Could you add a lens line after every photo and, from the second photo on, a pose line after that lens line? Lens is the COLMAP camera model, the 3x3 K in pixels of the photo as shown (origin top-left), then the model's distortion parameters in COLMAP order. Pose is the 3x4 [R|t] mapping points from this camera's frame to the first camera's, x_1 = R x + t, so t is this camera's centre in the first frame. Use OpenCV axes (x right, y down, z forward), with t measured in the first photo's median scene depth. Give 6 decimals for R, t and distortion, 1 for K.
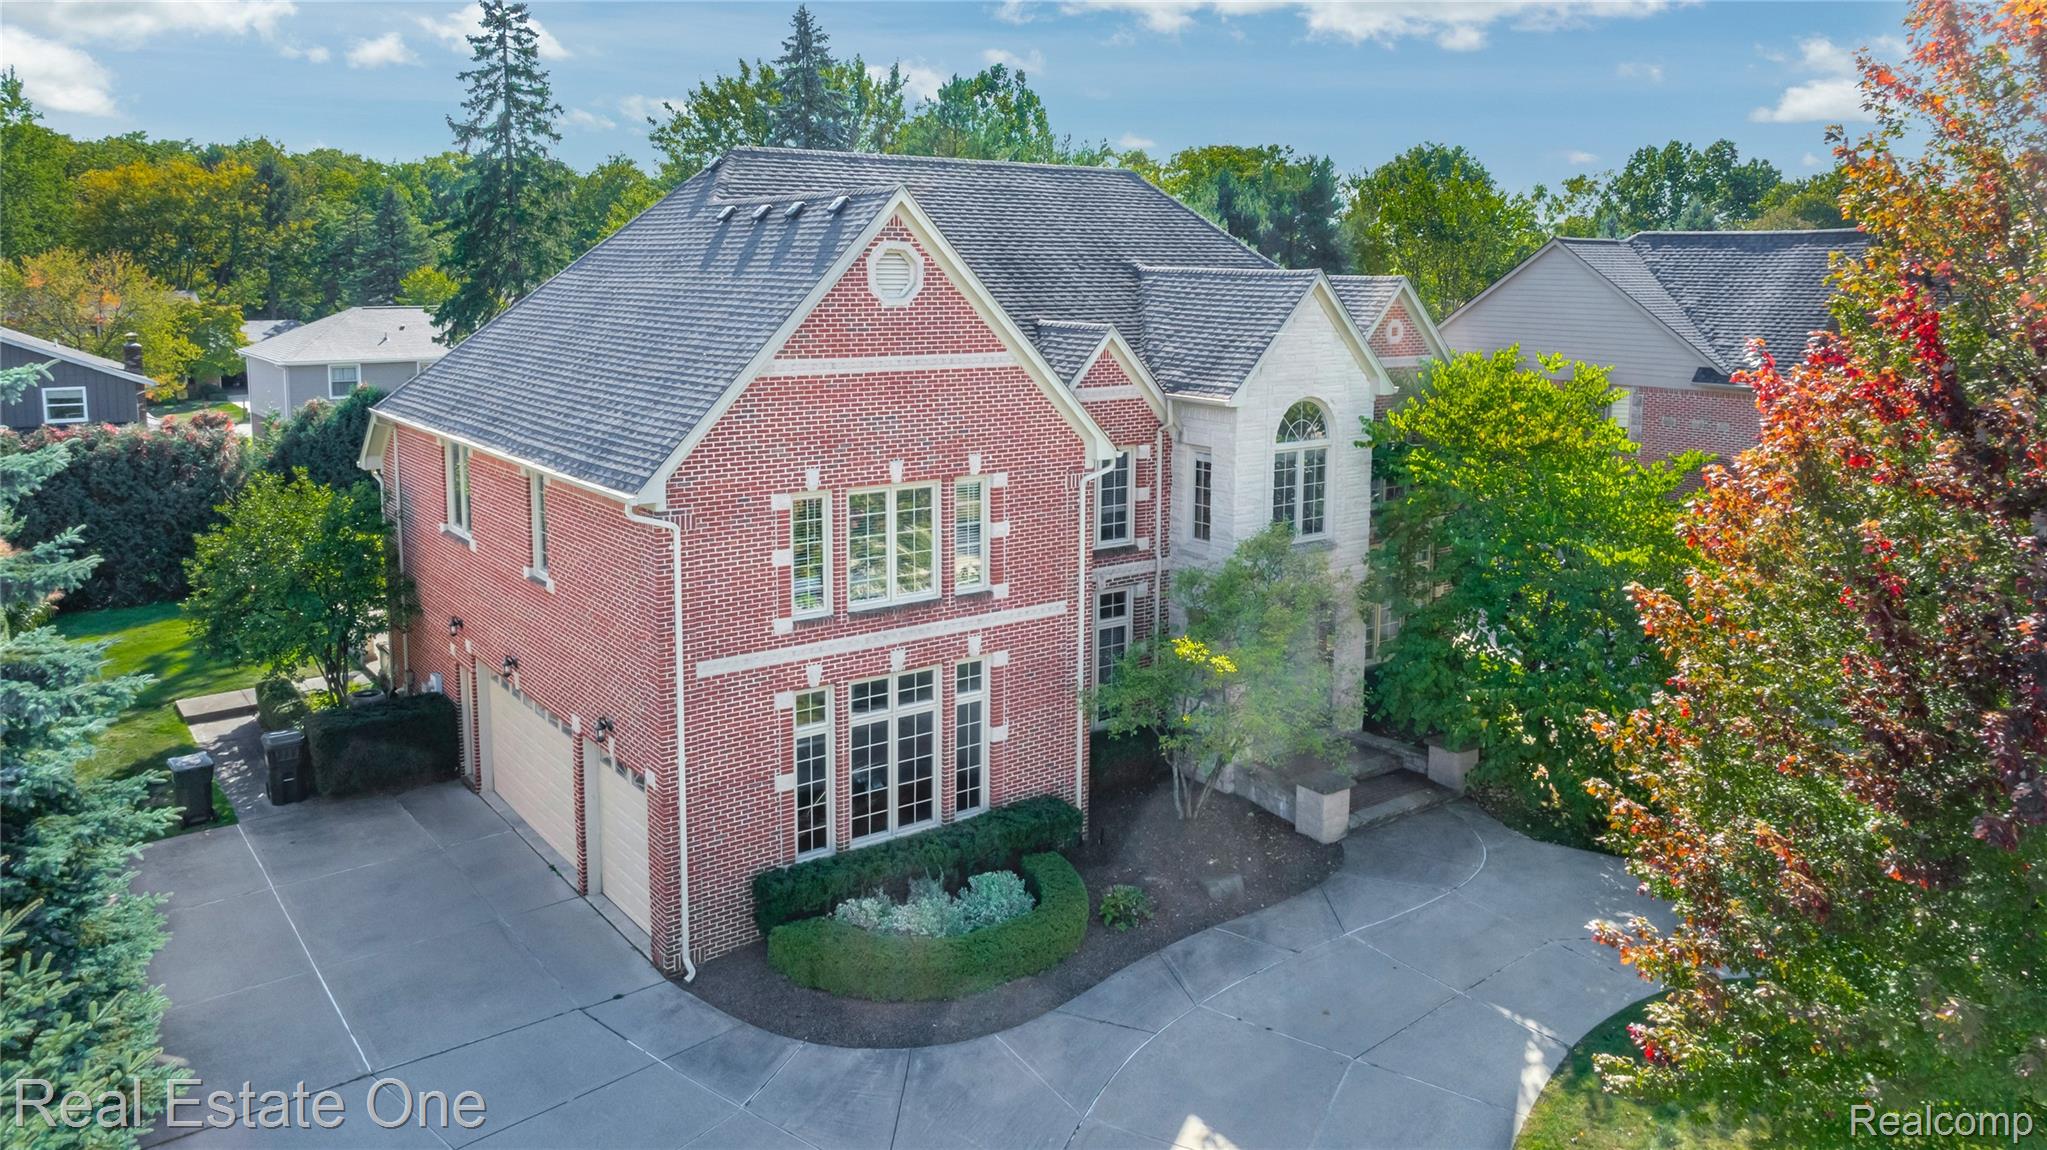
lens RADIAL K [[1469.2, 0, 1017.8], [0, 1469.2, 455.6], [0, 0, 1]] dist [-0.033611, -0.000736]
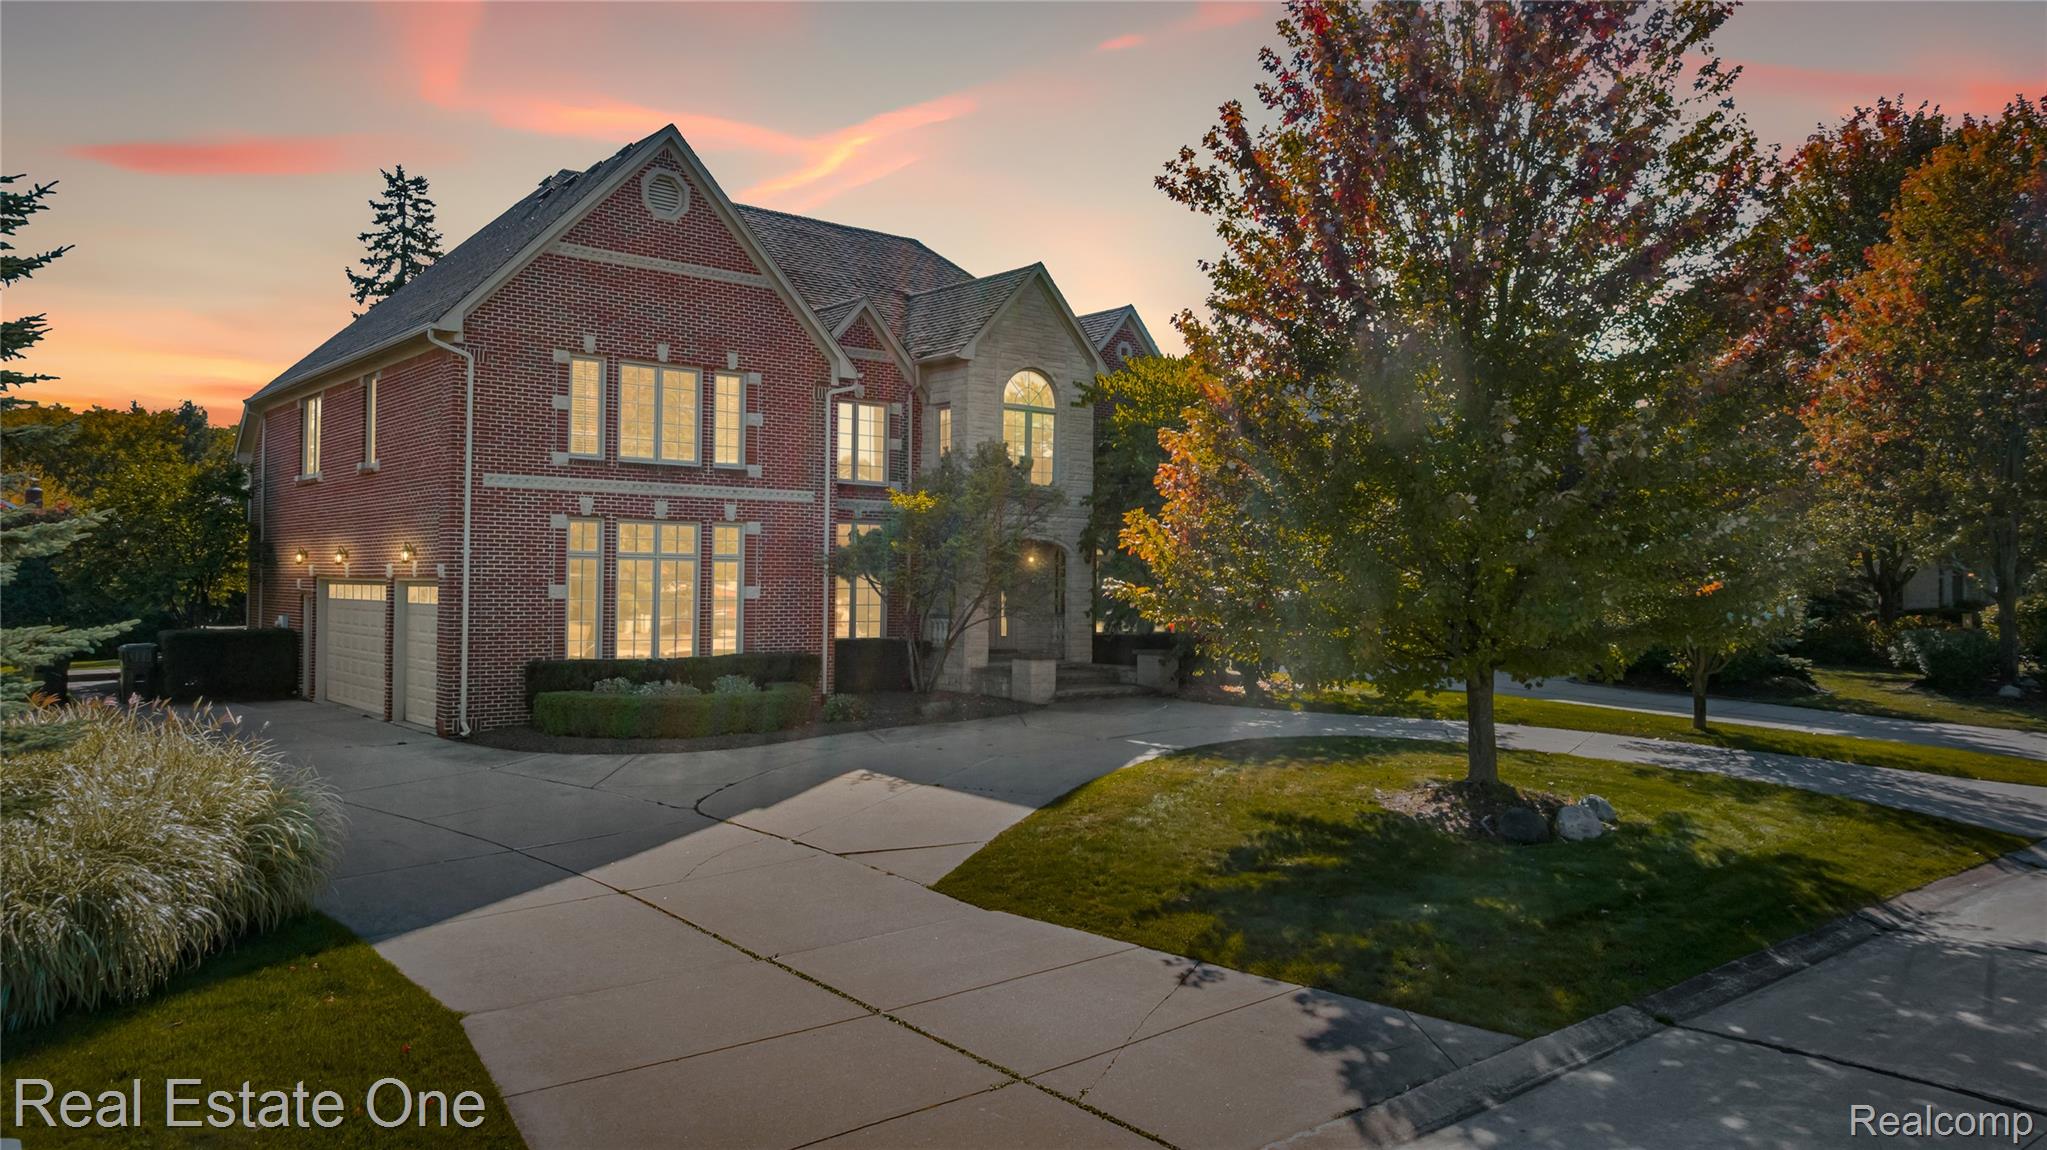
lens RADIAL K [[1435.6, 0, 1023.5], [0, 1435.6, 575.0], [0, 0, 1]] dist [-0.029944, -0.002805]
pose [[0.998244, 0.004426, 0.059068, 0.142461], [0.003768, 0.990439, -0.137898, 0.345930], [-0.059114, 0.137879, 0.988684, -0.173603]]
